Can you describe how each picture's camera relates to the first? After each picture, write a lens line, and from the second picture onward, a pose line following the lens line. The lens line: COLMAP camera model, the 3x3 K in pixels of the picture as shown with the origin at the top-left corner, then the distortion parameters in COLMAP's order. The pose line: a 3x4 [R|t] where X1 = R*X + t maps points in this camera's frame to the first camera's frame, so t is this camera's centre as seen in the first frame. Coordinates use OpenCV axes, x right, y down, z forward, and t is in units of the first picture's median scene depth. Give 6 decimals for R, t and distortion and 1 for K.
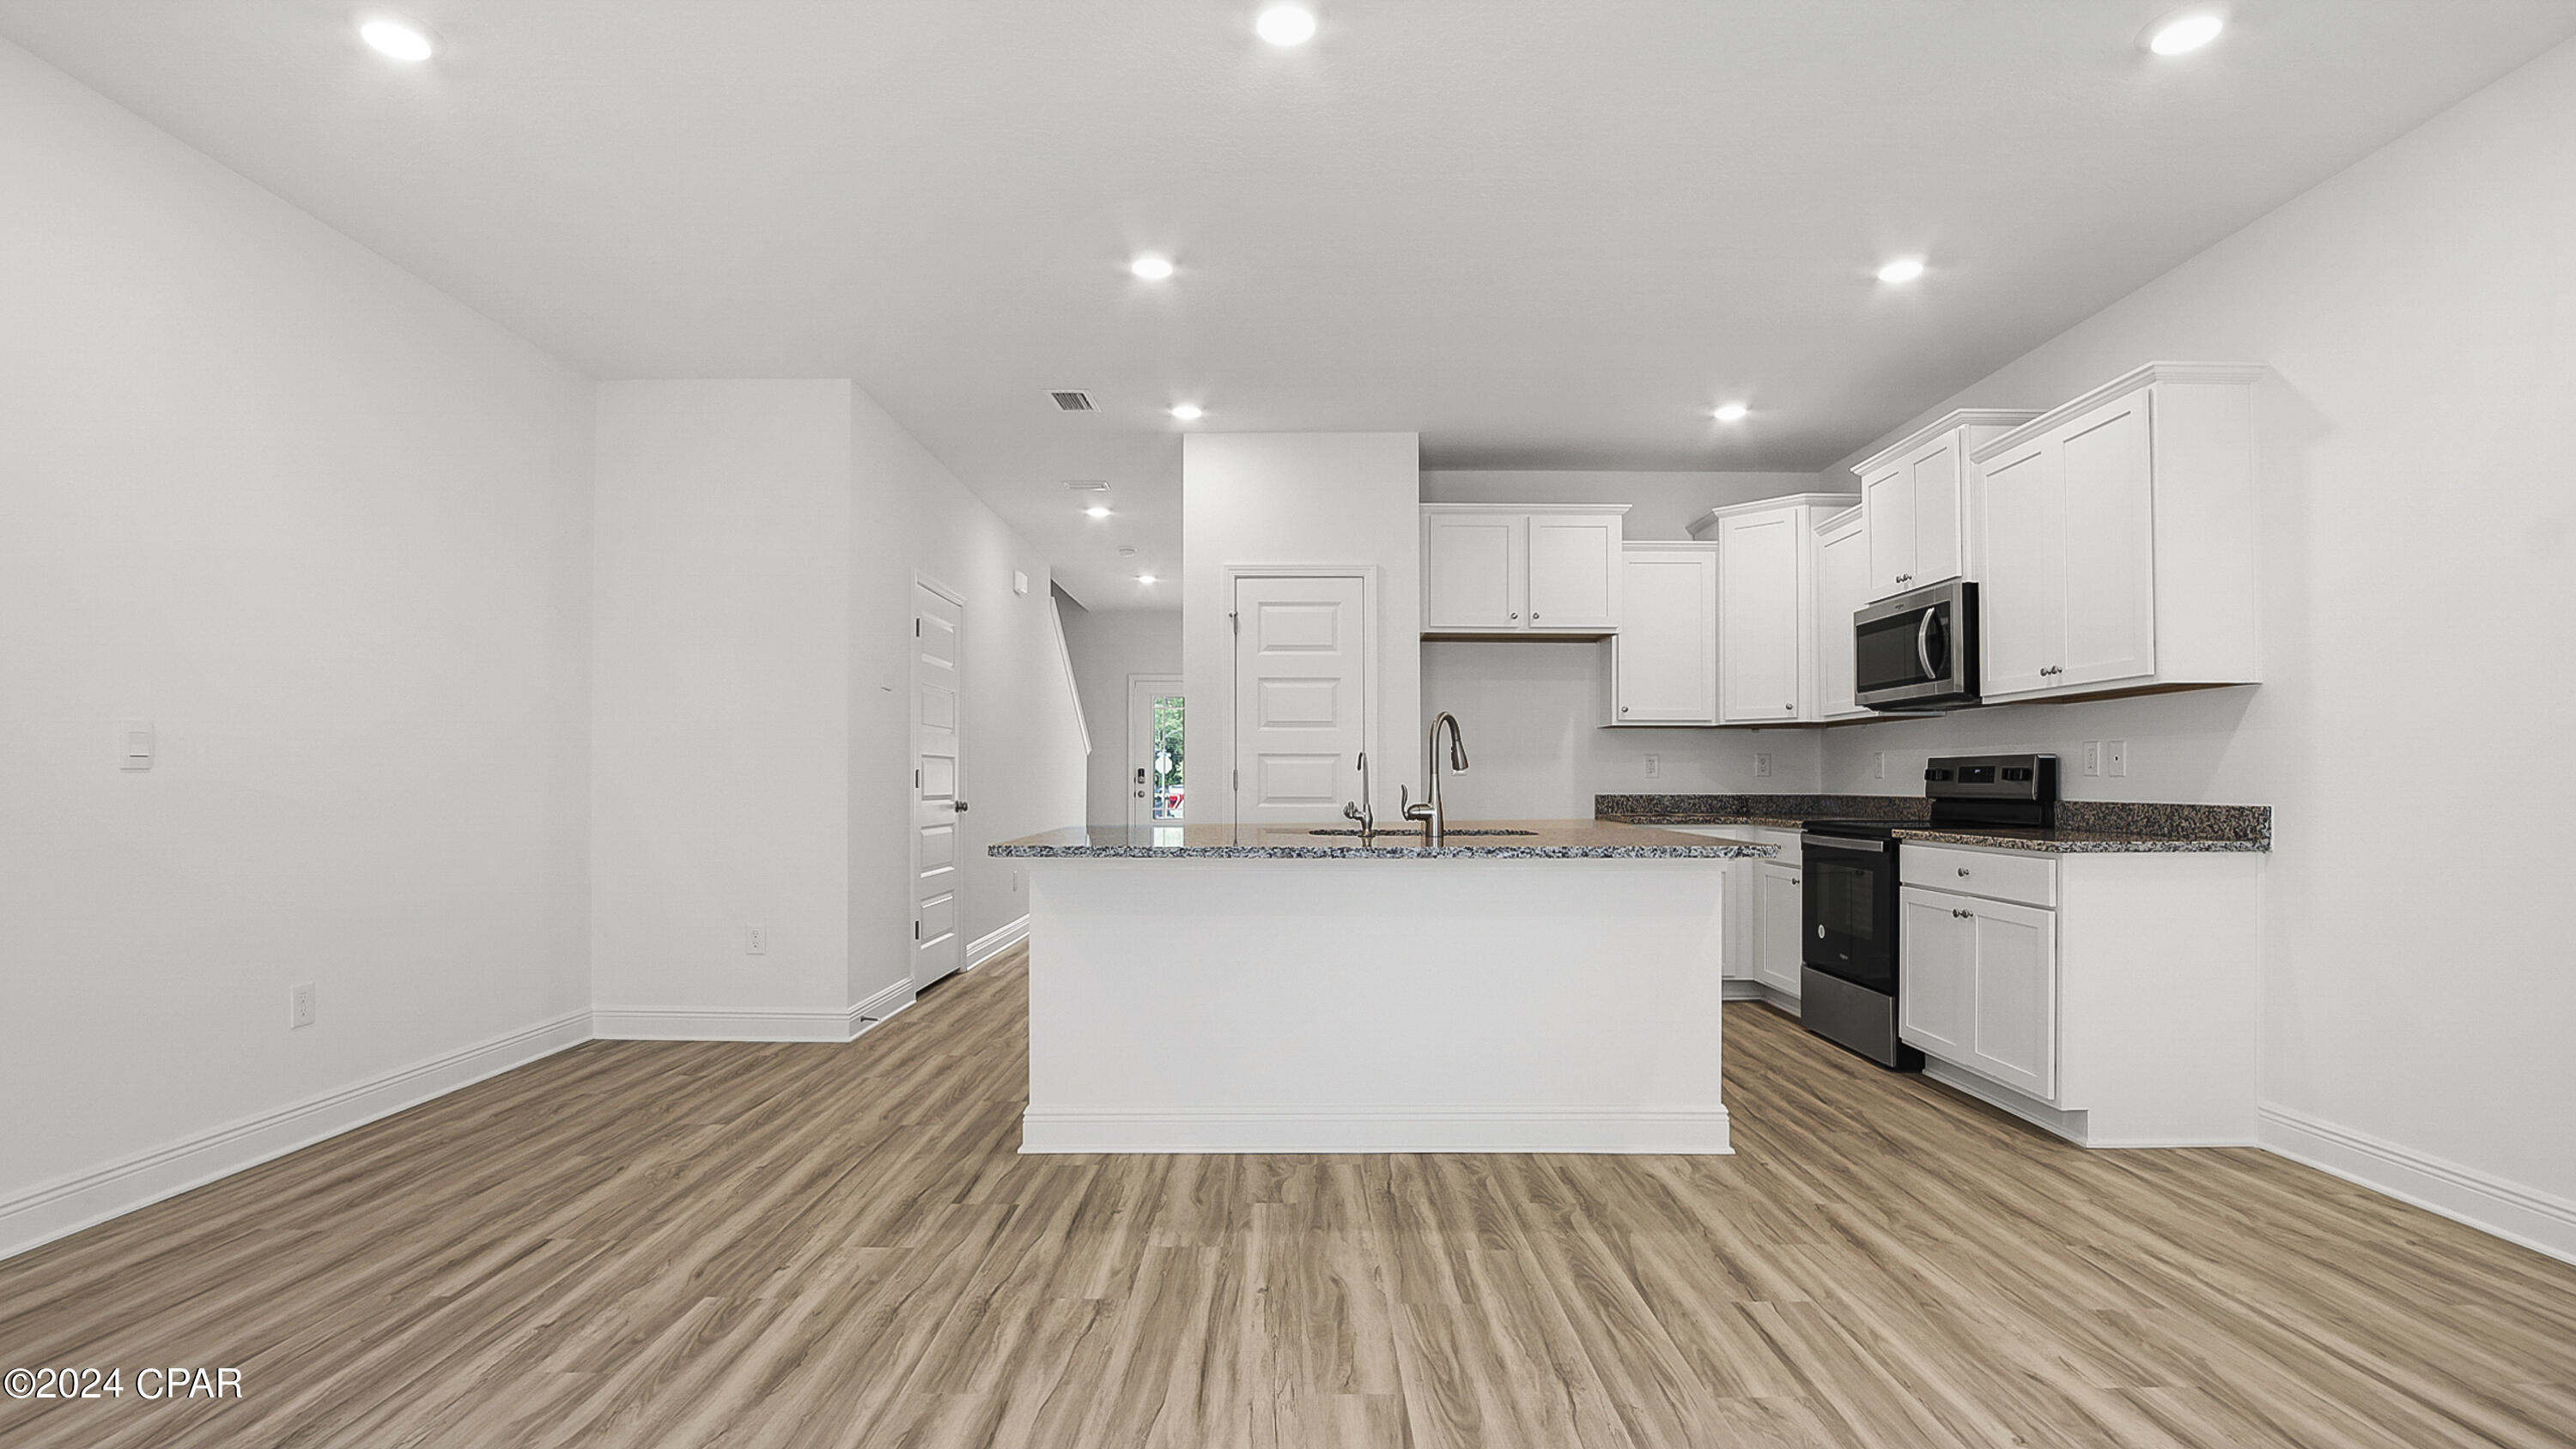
lens RADIAL K [[1189.4, 0, 1287.1], [0, 1189.4, 762.2], [0, 0, 1]] dist [-0.017491, 0.000281]
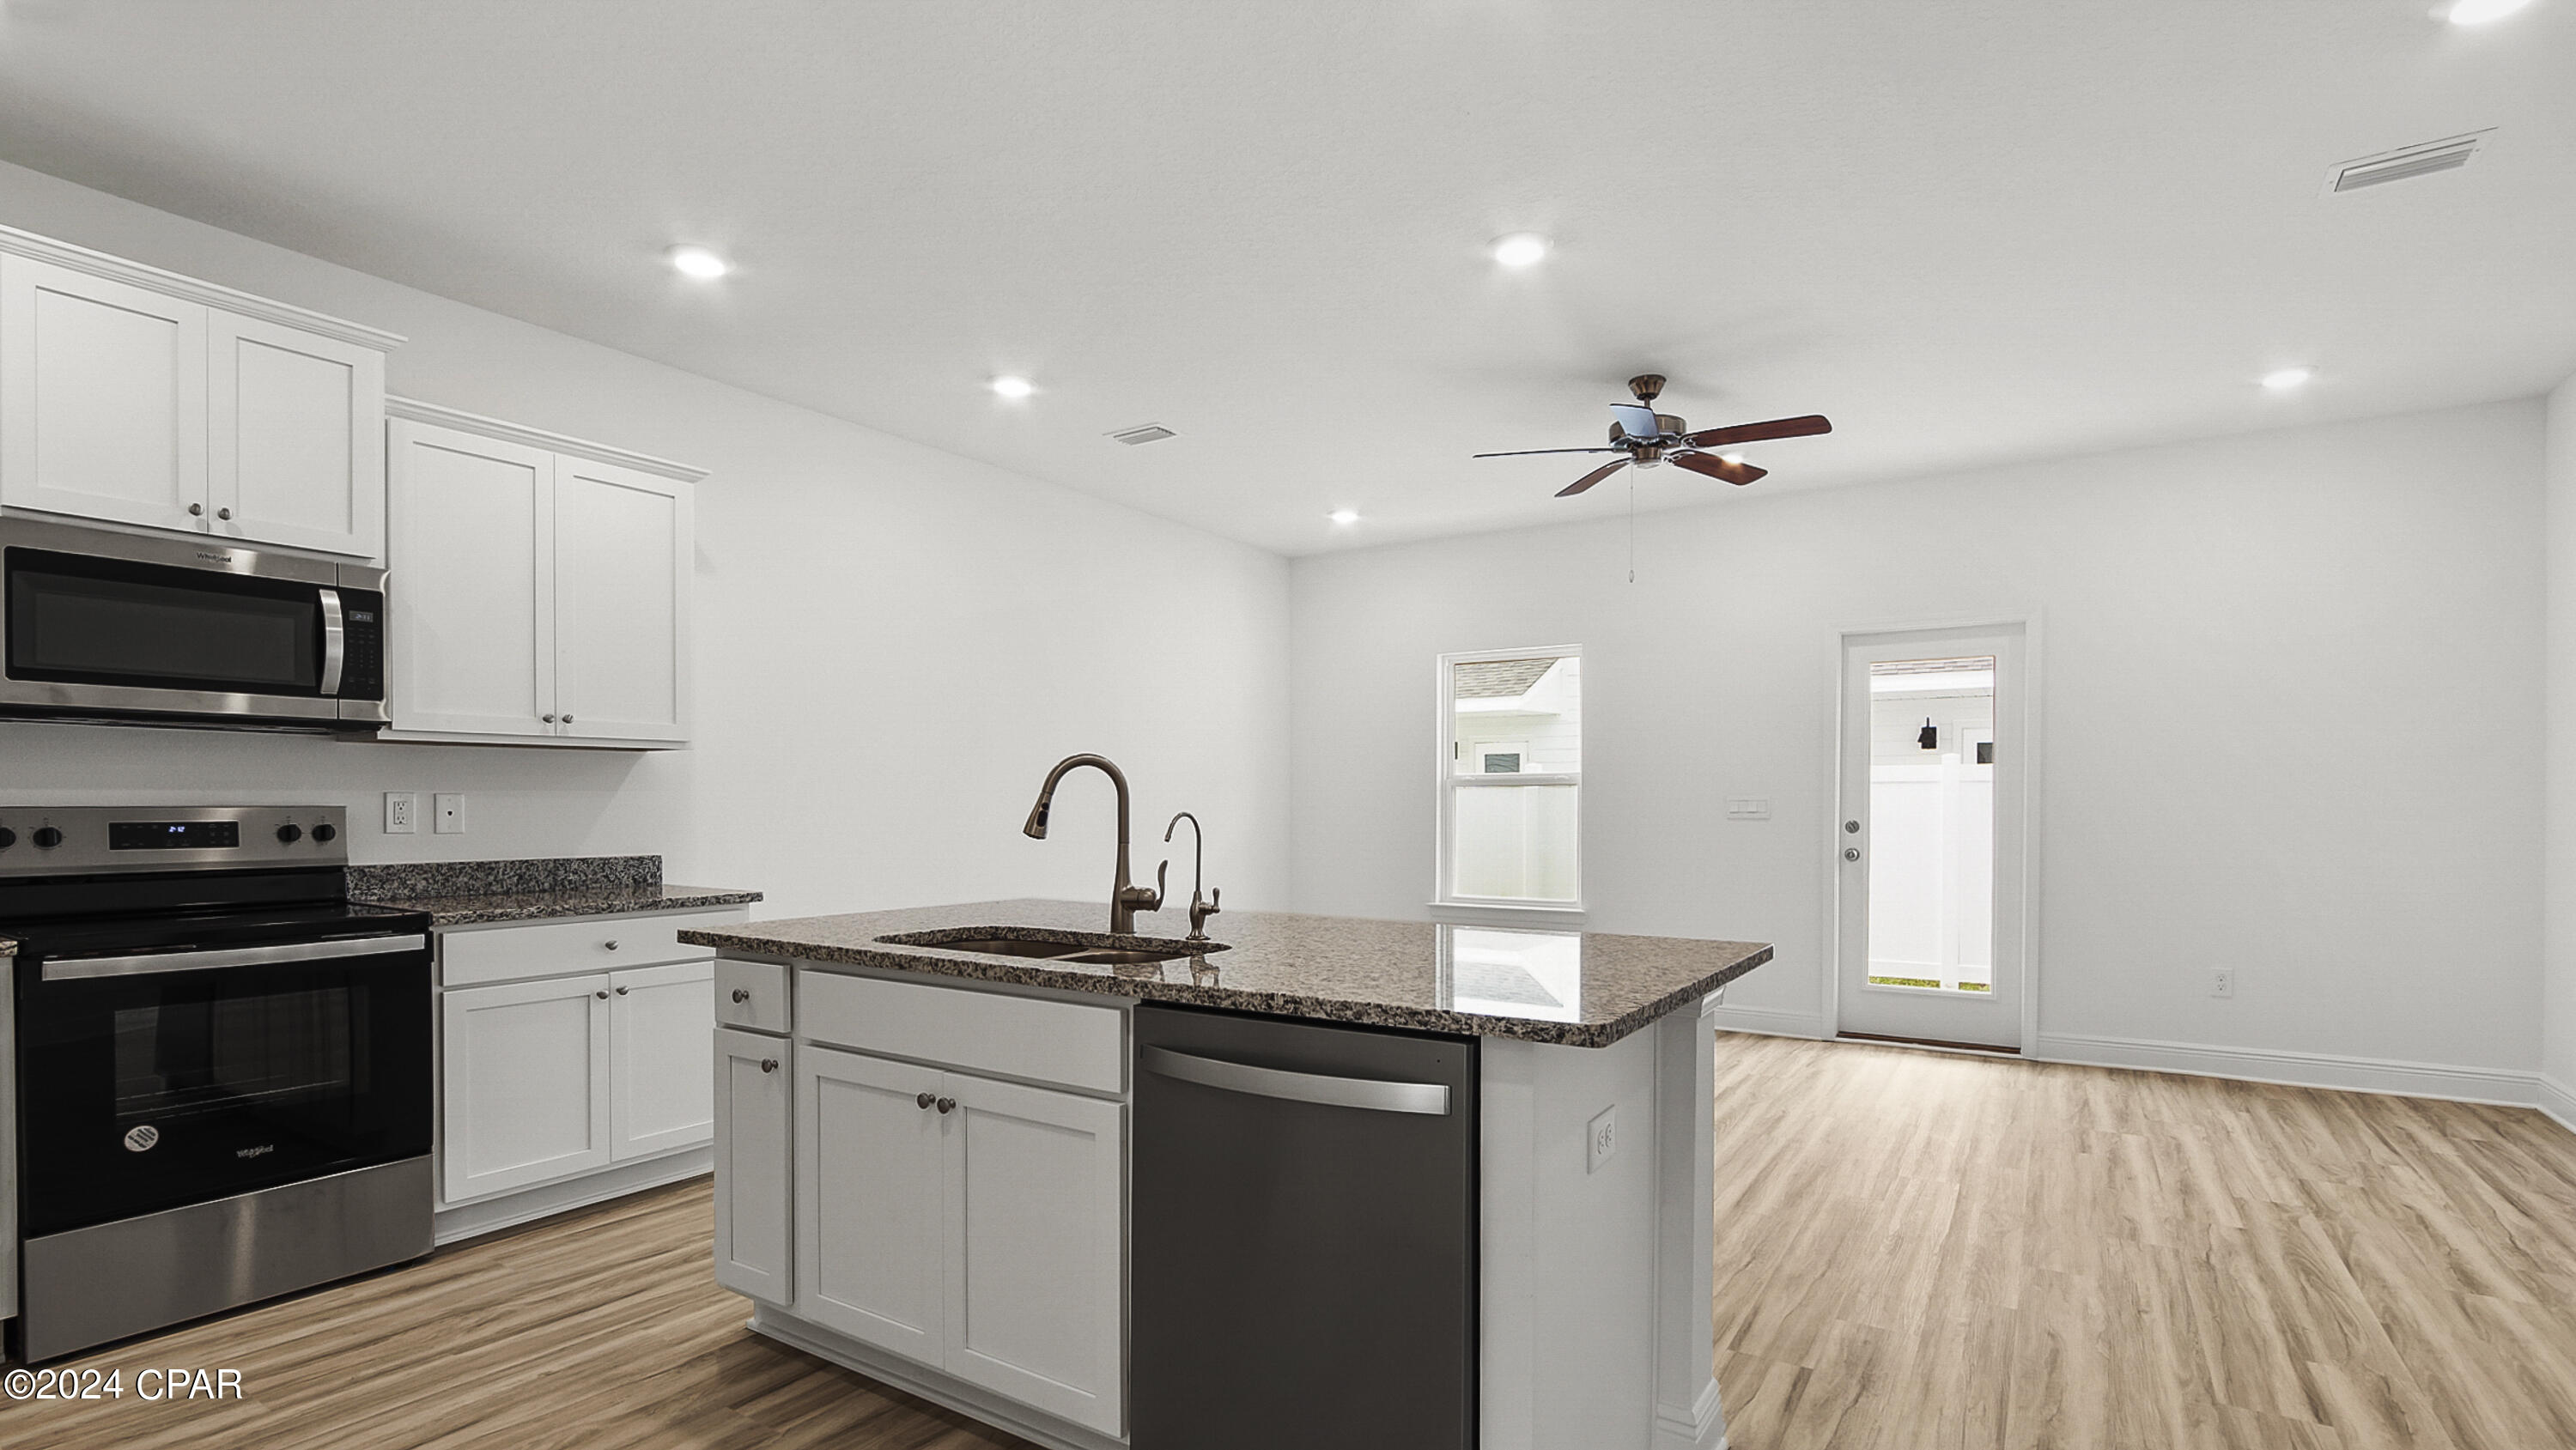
lens RADIAL K [[1182.8, 0, 1298.4], [0, 1182.8, 825.1], [0, 0, 1]] dist [-0.011031, 0.000305]
pose [[-0.840677, -0.011559, 0.541413, -0.274719], [-0.010787, 0.999931, 0.004598, -0.004453], [-0.541429, -0.001975, -0.840744, 1.225335]]
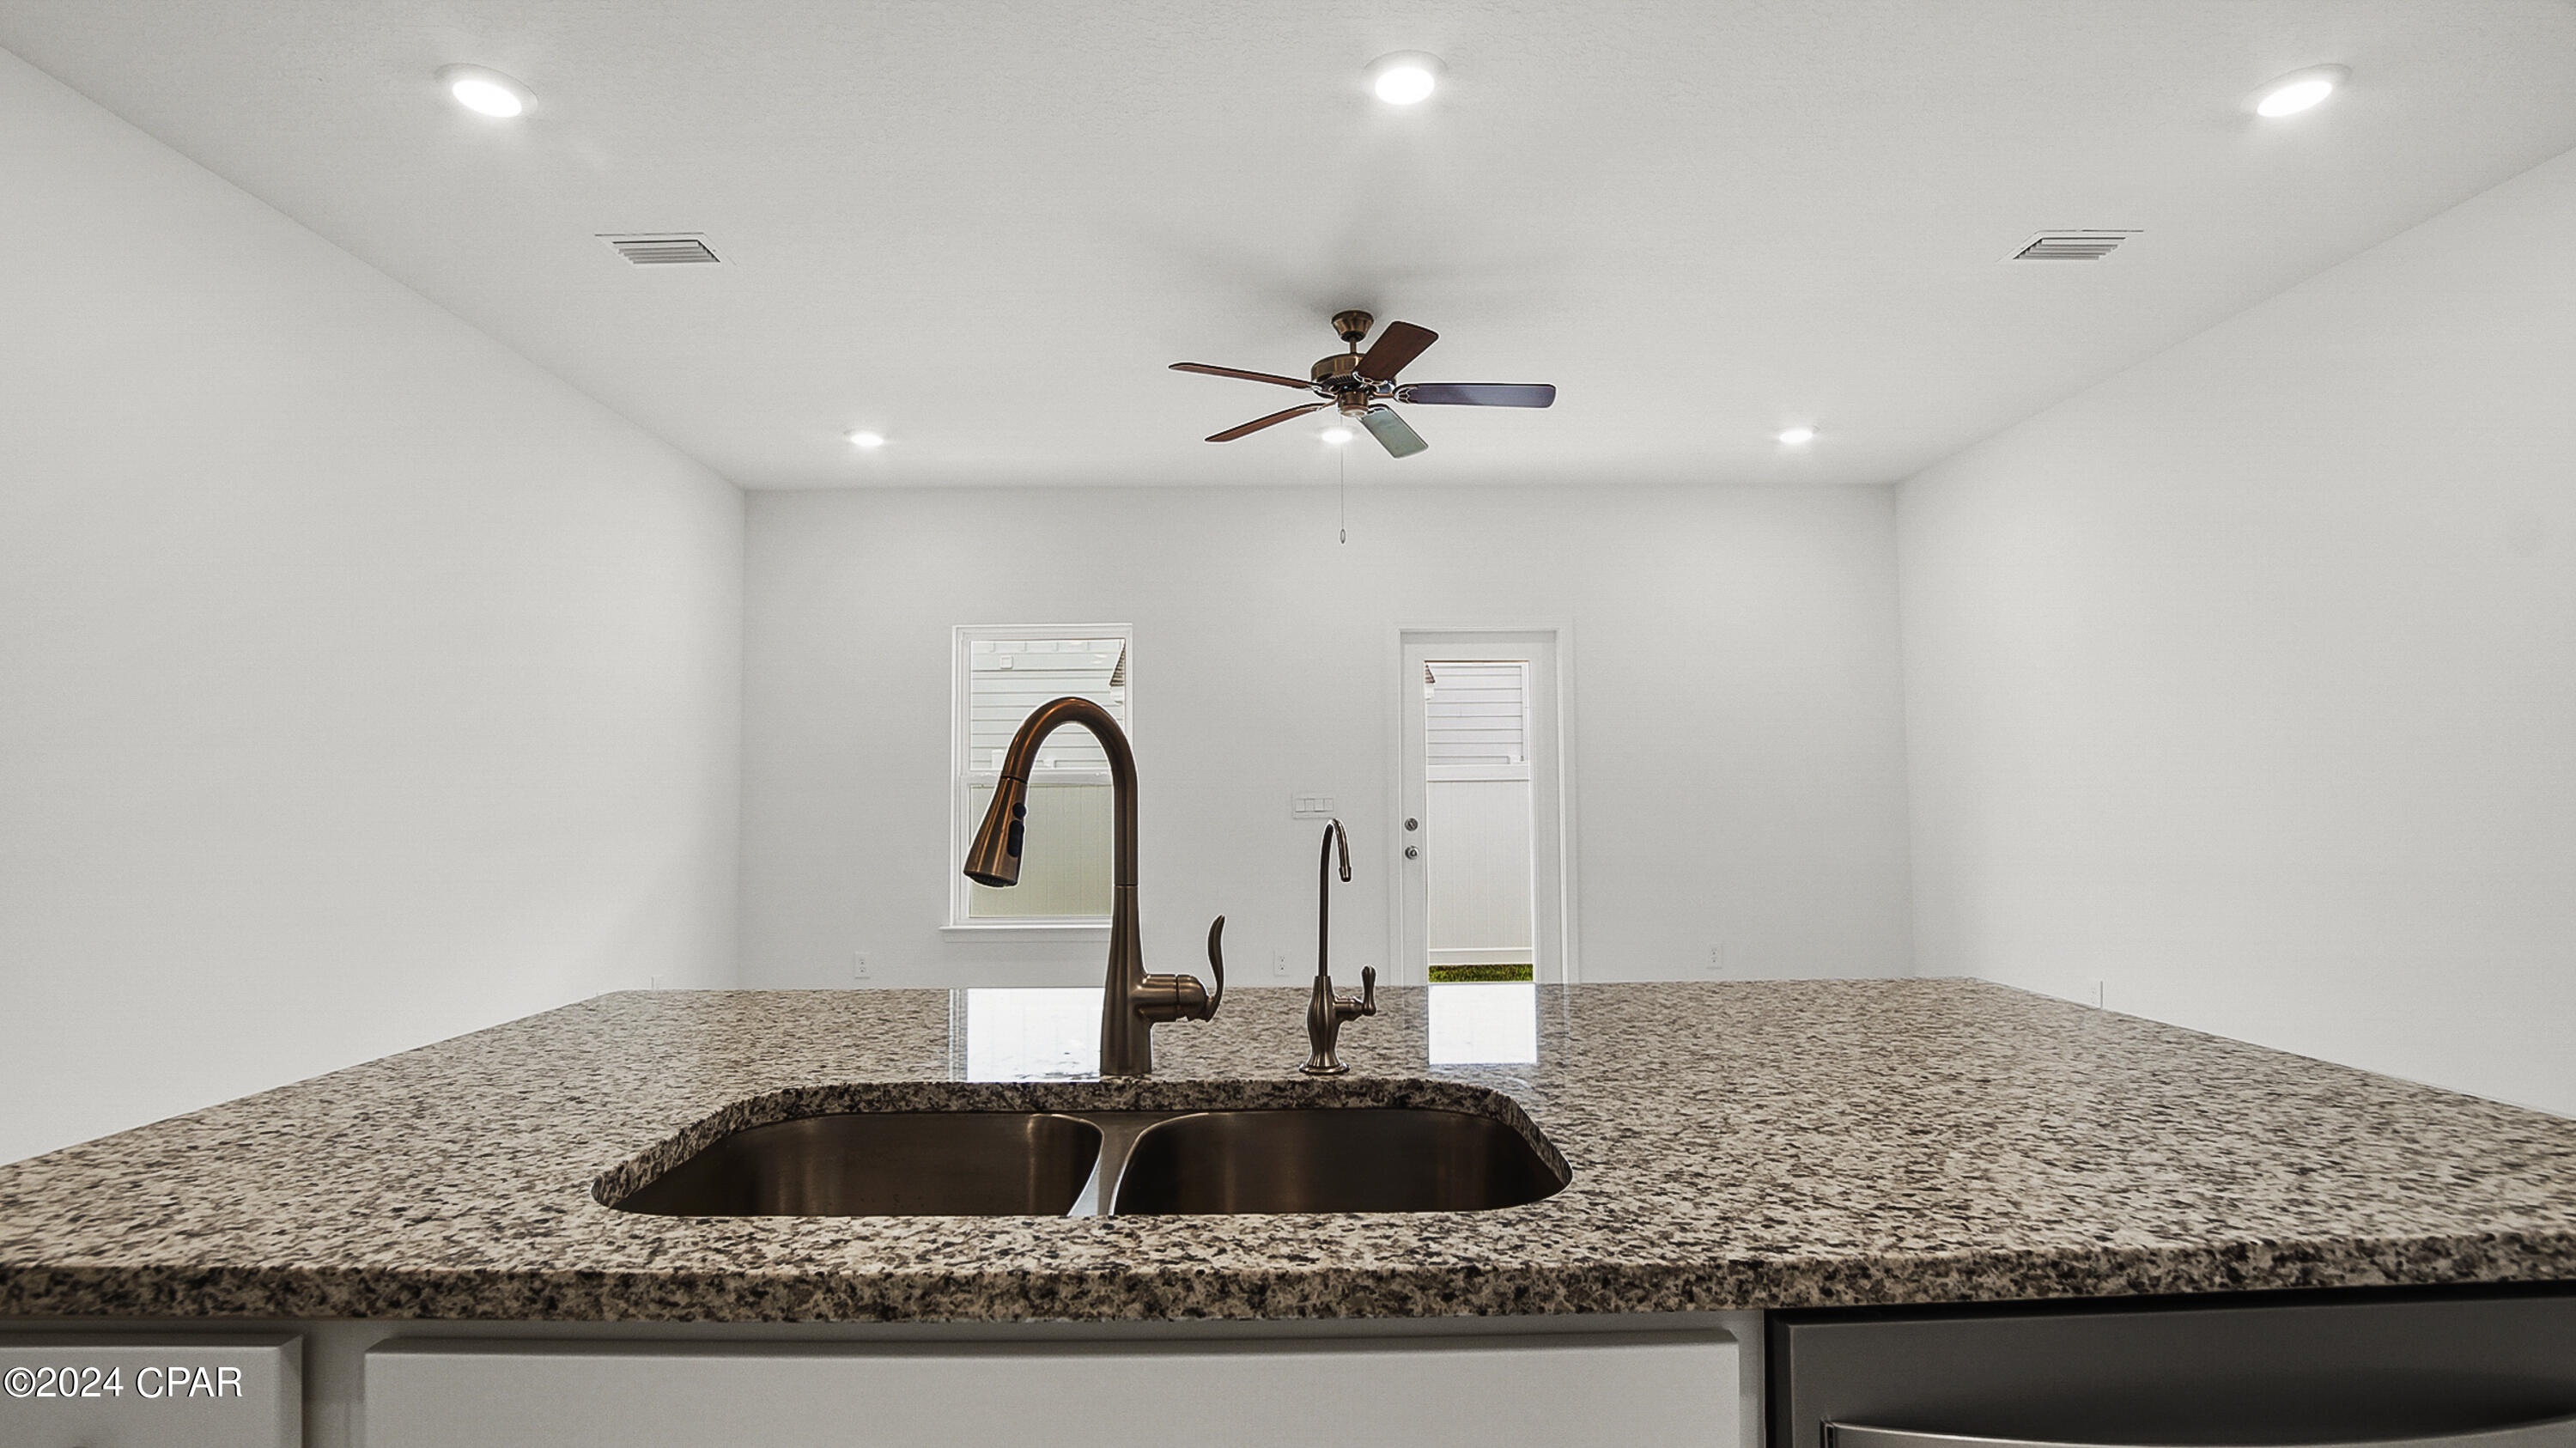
lens RADIAL K [[1141.2, 0, 1267.3], [0, 1141.2, 772.1], [0, 0, 1]] dist [-0.056781, 0.014702]
pose [[-0.999951, 0.008024, -0.005728, 0.054504], [0.008270, 0.998982, -0.044338, -0.006350], [0.005367, -0.044383, -0.999000, 1.066172]]
